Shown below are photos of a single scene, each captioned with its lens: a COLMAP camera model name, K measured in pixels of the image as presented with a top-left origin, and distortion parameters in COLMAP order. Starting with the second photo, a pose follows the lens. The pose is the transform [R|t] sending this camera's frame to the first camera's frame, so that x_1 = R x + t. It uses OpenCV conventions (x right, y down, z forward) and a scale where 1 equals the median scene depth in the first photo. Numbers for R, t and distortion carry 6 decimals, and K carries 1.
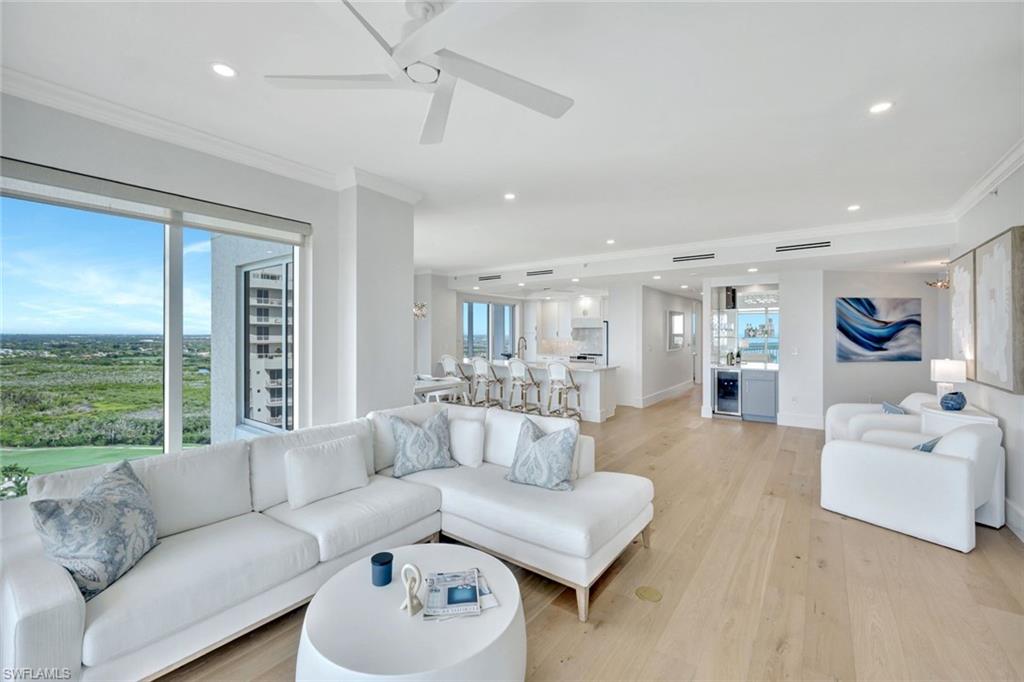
lens RADIAL K [[422.1, 0, 506.6], [0, 422.1, 334.2], [0, 0, 1]] dist [-0.001379, -0.000175]
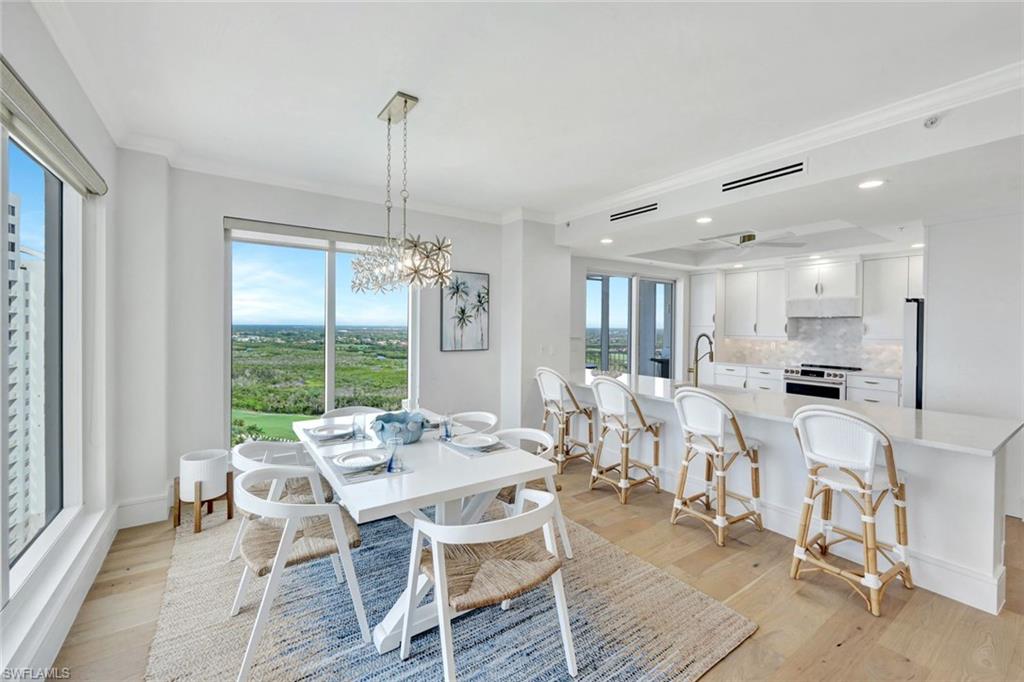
lens RADIAL K [[422.1, 0, 513.6], [0, 422.1, 331.7], [0, 0, 1]] dist [-0.001379, -0.000175]
pose [[0.949877, 0.009609, -0.312476, -0.017117], [-0.006097, 0.999907, 0.012216, -0.000415], [0.312564, -0.009699, 0.949847, 0.506295]]
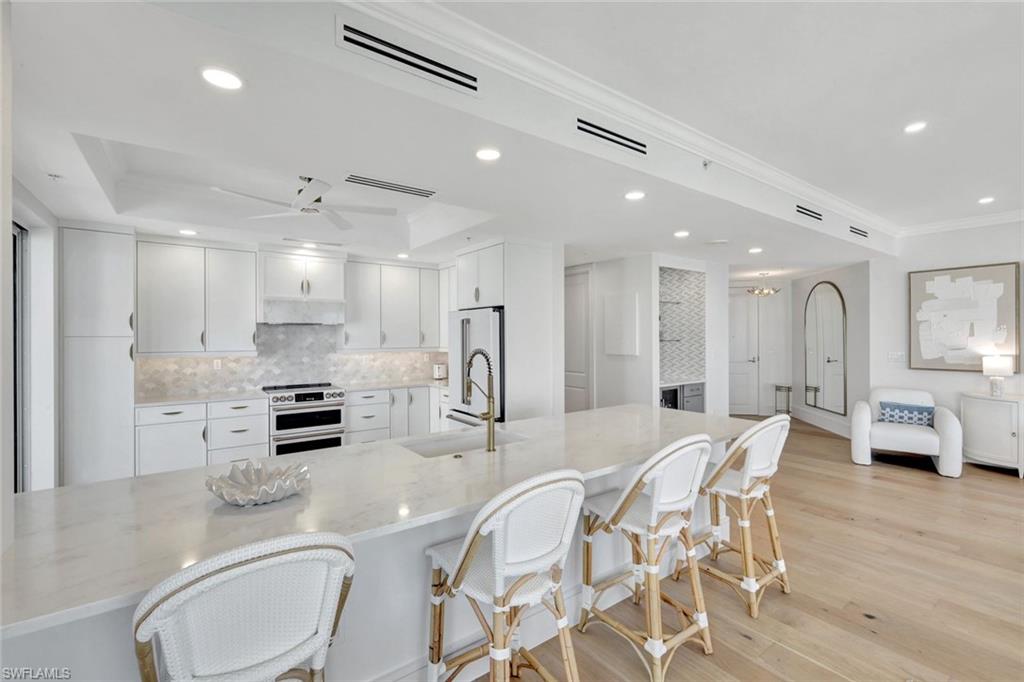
lens RADIAL K [[448.9, 0, 509.2], [0, 448.9, 336.3], [0, 0, 1]] dist [-0.003199, 0.000570]
pose [[0.291922, -0.004057, 0.956434, -0.237641], [0.005764, 0.999980, 0.002483, -0.002702], [-0.956425, 0.004788, 0.291939, 0.920162]]
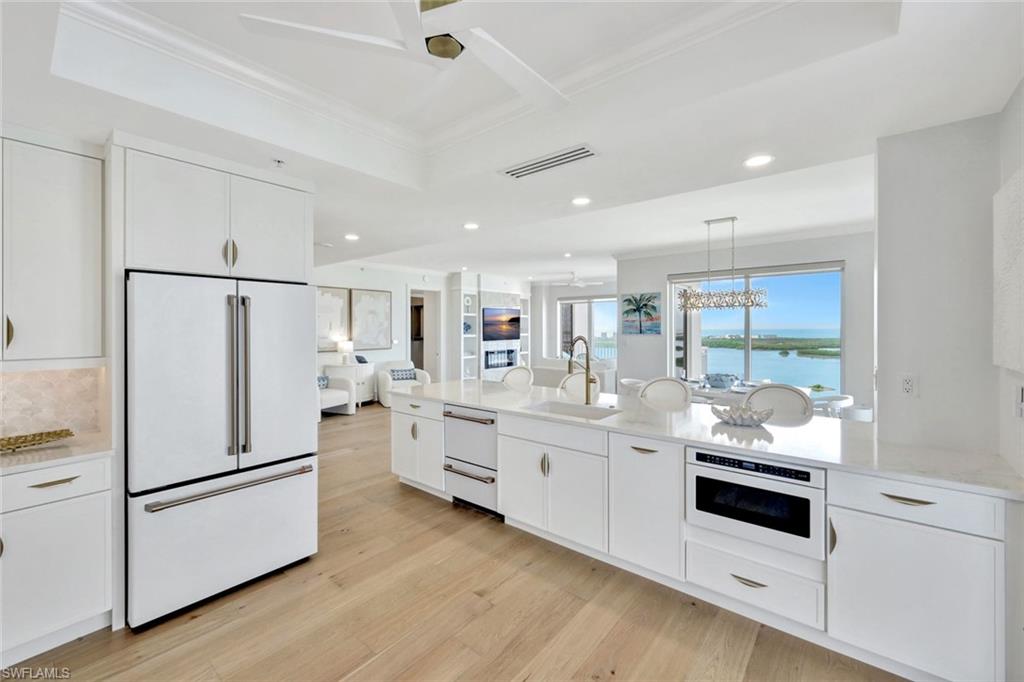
lens RADIAL K [[422.1, 0, 516.7], [0, 422.1, 328.8], [0, 0, 1]] dist [-0.001379, -0.000175]
pose [[-0.999611, 0.000527, 0.027870, 0.085326], [0.000582, 0.999998, 0.001949, -0.001593], [-0.027869, 0.001964, -0.999610, 1.411491]]
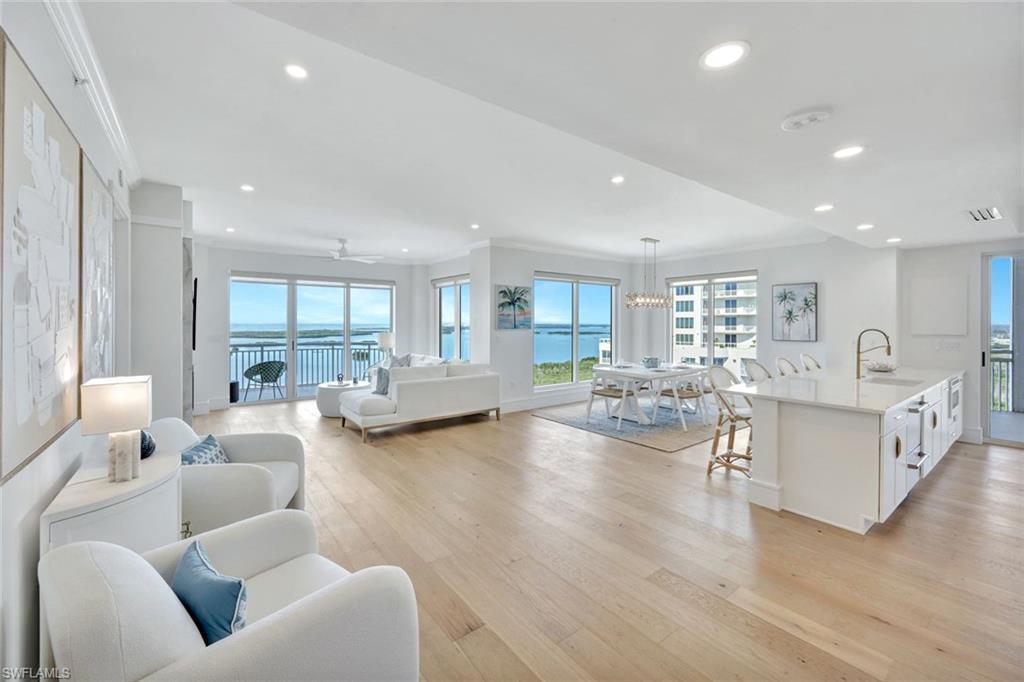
lens RADIAL K [[422.1, 0, 518.7], [0, 422.1, 324.0], [0, 0, 1]] dist [-0.001379, -0.000175]
pose [[-0.261251, 0.001504, -0.965270, 0.659308], [-0.001202, 0.999998, 0.001884, 0.000003], [0.965270, 0.001652, -0.261248, 0.747563]]
